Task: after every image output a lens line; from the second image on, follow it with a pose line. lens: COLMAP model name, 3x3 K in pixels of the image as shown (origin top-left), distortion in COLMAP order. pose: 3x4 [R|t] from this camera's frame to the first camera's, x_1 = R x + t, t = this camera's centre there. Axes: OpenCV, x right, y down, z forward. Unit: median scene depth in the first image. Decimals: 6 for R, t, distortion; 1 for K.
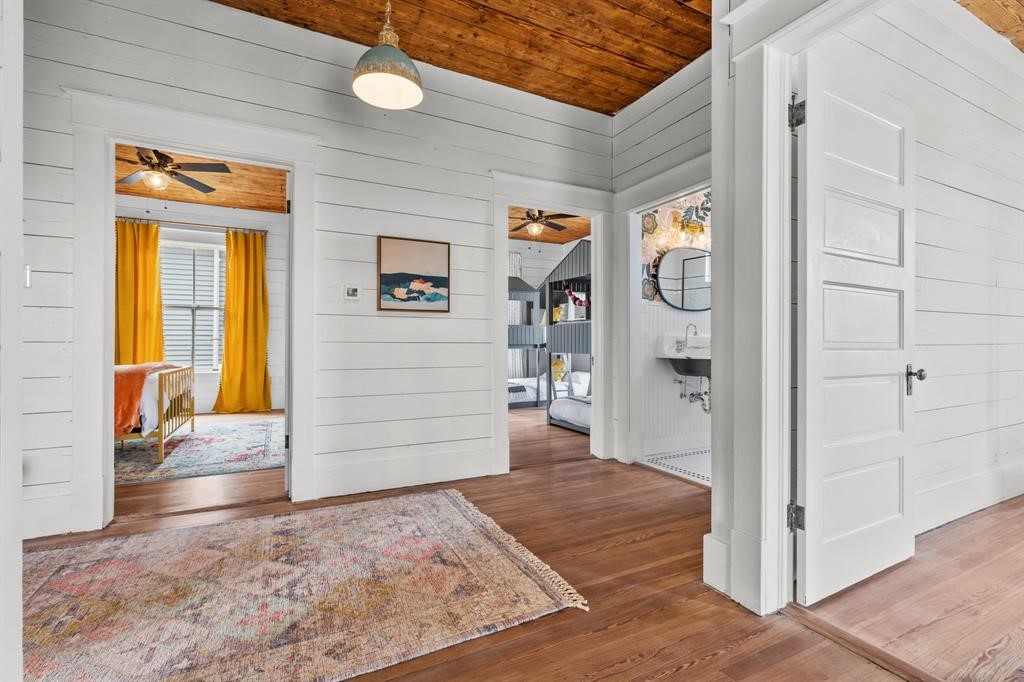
lens RADIAL K [[467.1, 0, 514.7], [0, 467.1, 341.0], [0, 0, 1]] dist [0.000314, -0.000298]
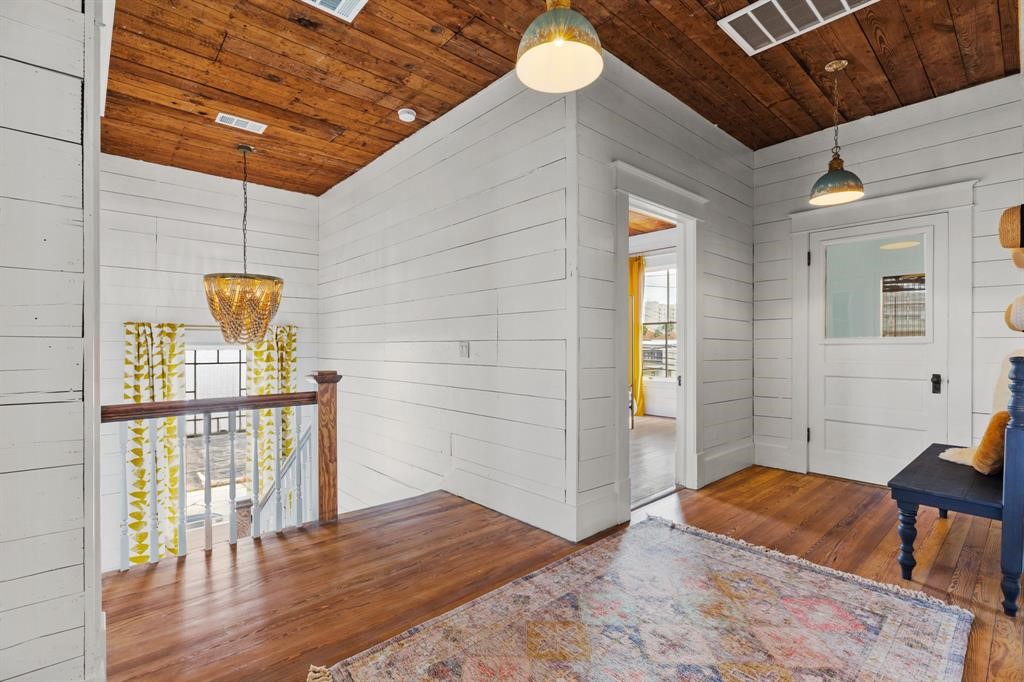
lens RADIAL K [[467.1, 0, 510.8], [0, 467.1, 344.6], [0, 0, 1]] dist [0.000314, -0.000298]
pose [[-0.966983, -0.002592, -0.254828, 0.008716], [-0.002048, 0.999995, -0.002398, -0.072343], [0.254833, -0.001797, -0.966983, 1.906477]]
